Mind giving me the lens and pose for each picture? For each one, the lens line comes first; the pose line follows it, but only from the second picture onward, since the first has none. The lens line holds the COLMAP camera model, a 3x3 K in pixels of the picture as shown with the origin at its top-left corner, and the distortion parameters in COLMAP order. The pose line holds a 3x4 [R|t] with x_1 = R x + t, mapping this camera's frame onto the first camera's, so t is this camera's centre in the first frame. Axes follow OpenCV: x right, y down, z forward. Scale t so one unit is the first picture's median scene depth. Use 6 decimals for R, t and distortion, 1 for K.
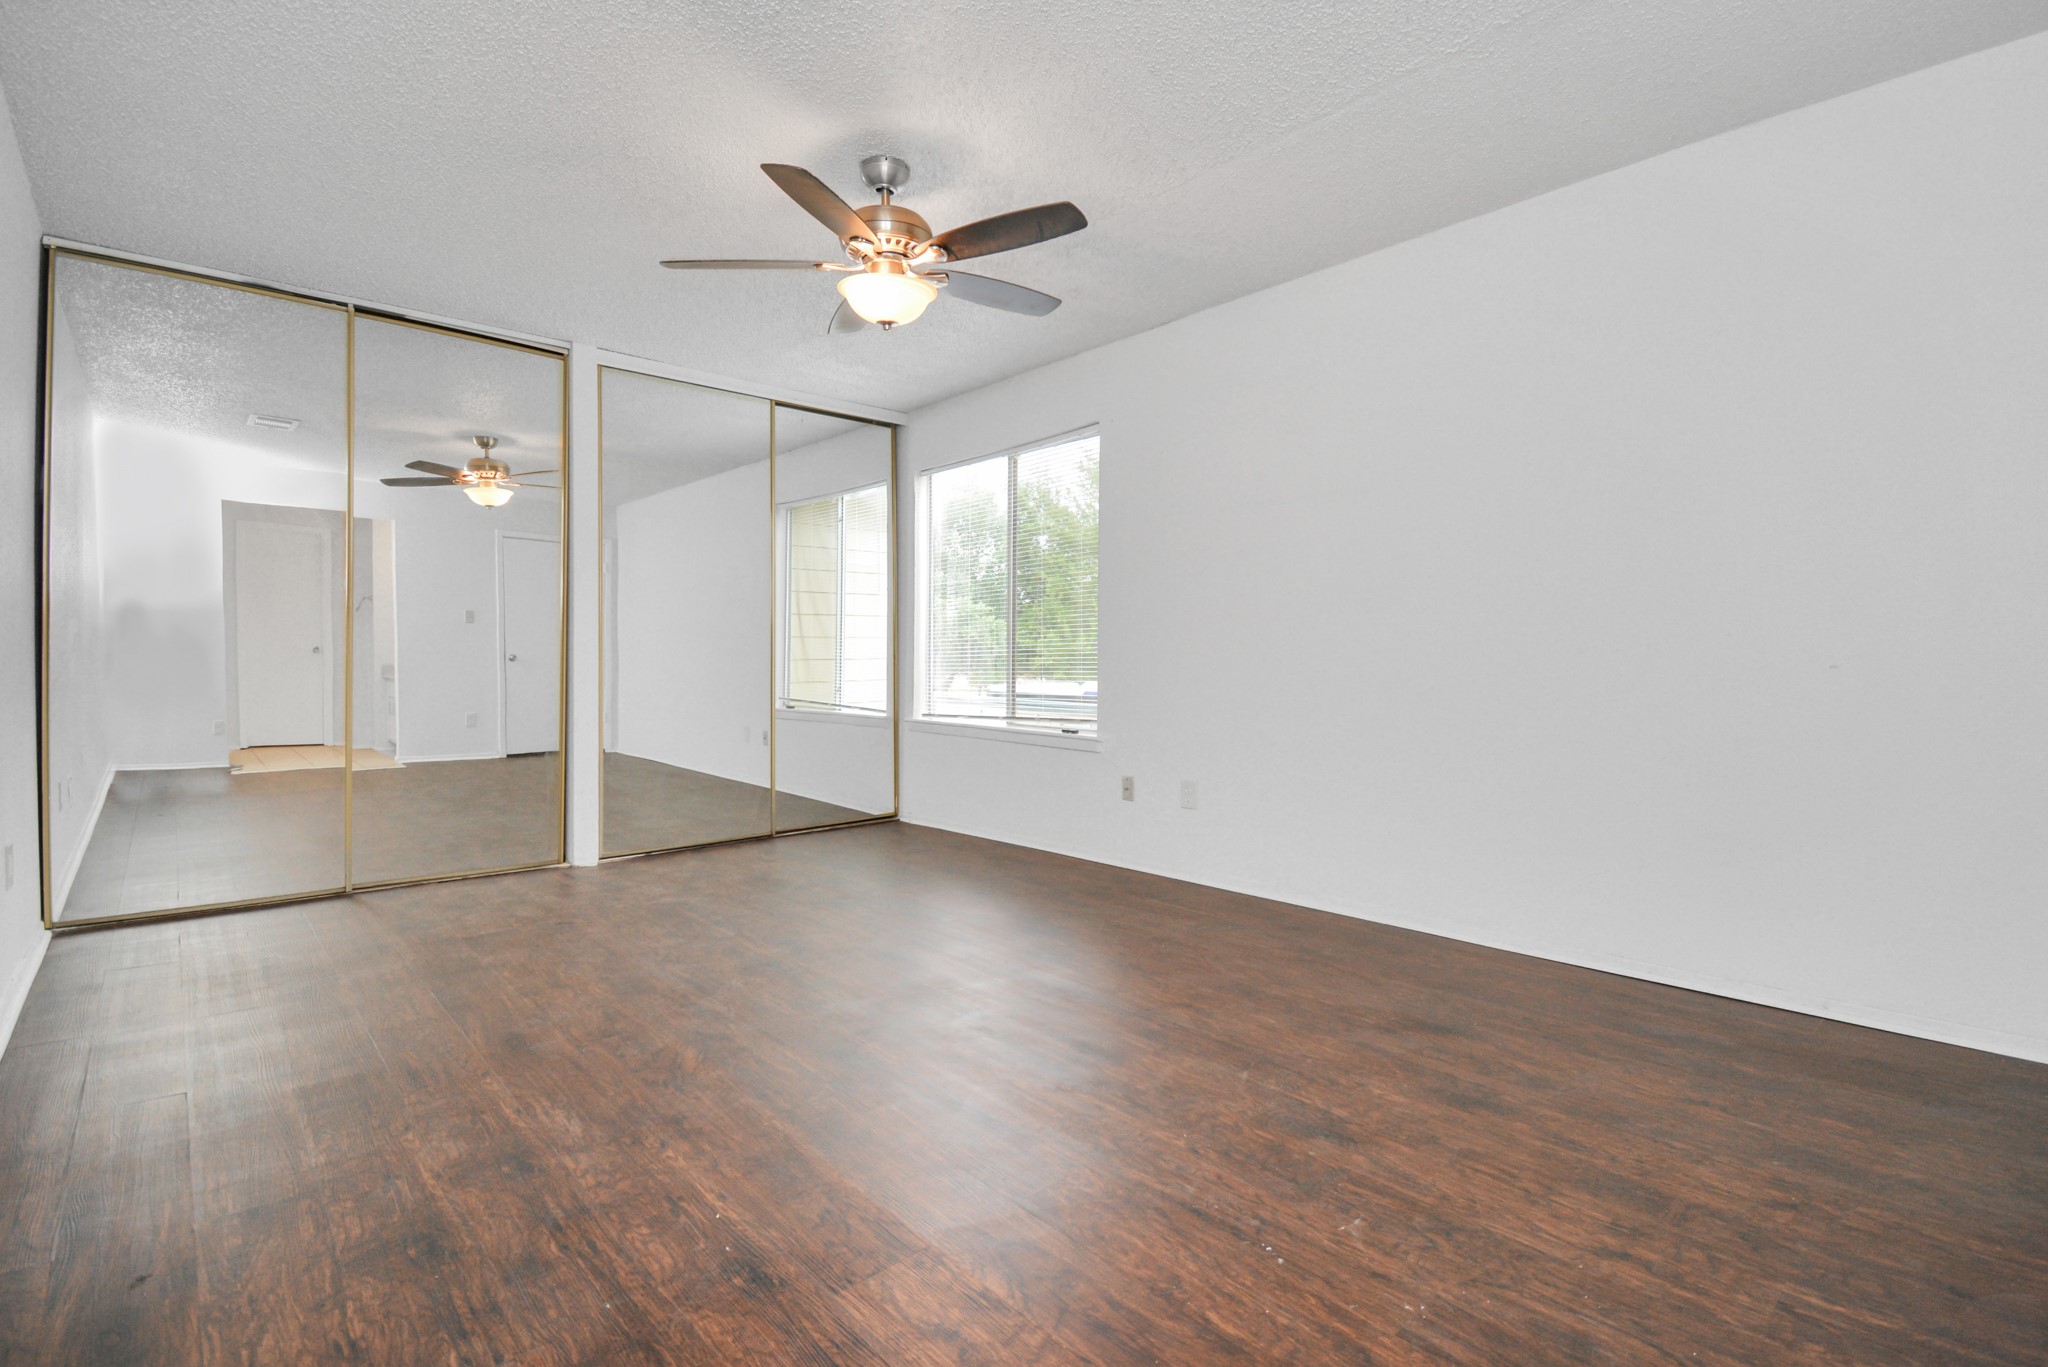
lens RADIAL K [[937.8, 0, 1026.0], [0, 937.8, 677.8], [0, 0, 1]] dist [0.003068, -0.002232]
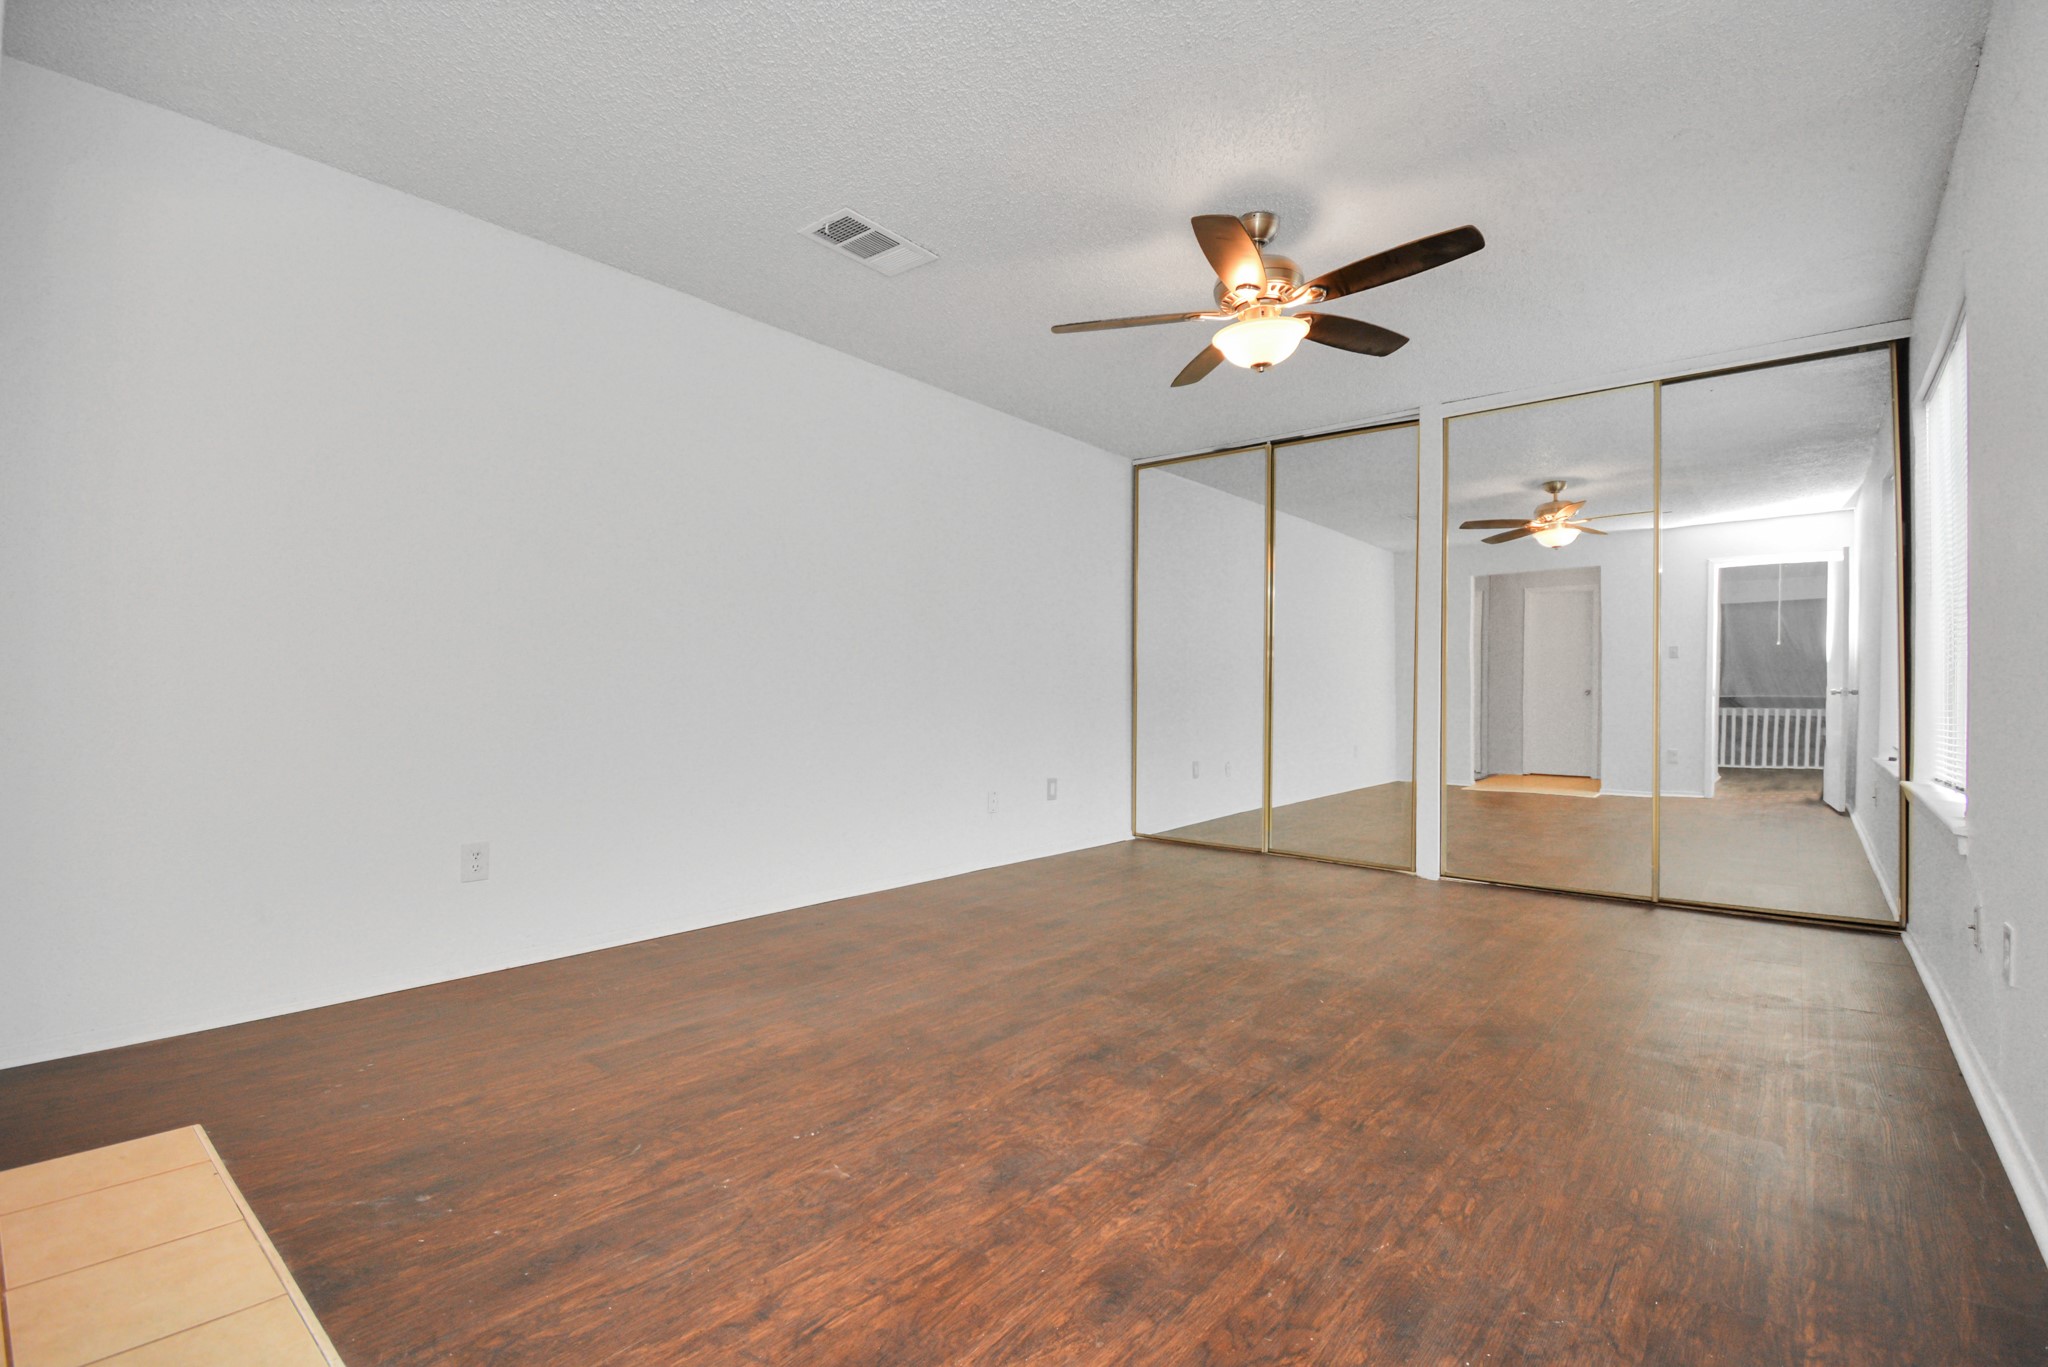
lens RADIAL K [[937.8, 0, 1030.3], [0, 937.8, 684.8], [0, 0, 1]] dist [0.003068, -0.002232]
pose [[0.137300, -0.009425, -0.990485, 0.553654], [-0.026345, 0.999566, -0.013163, 0.002529], [0.990179, 0.027902, 0.136992, 0.389141]]
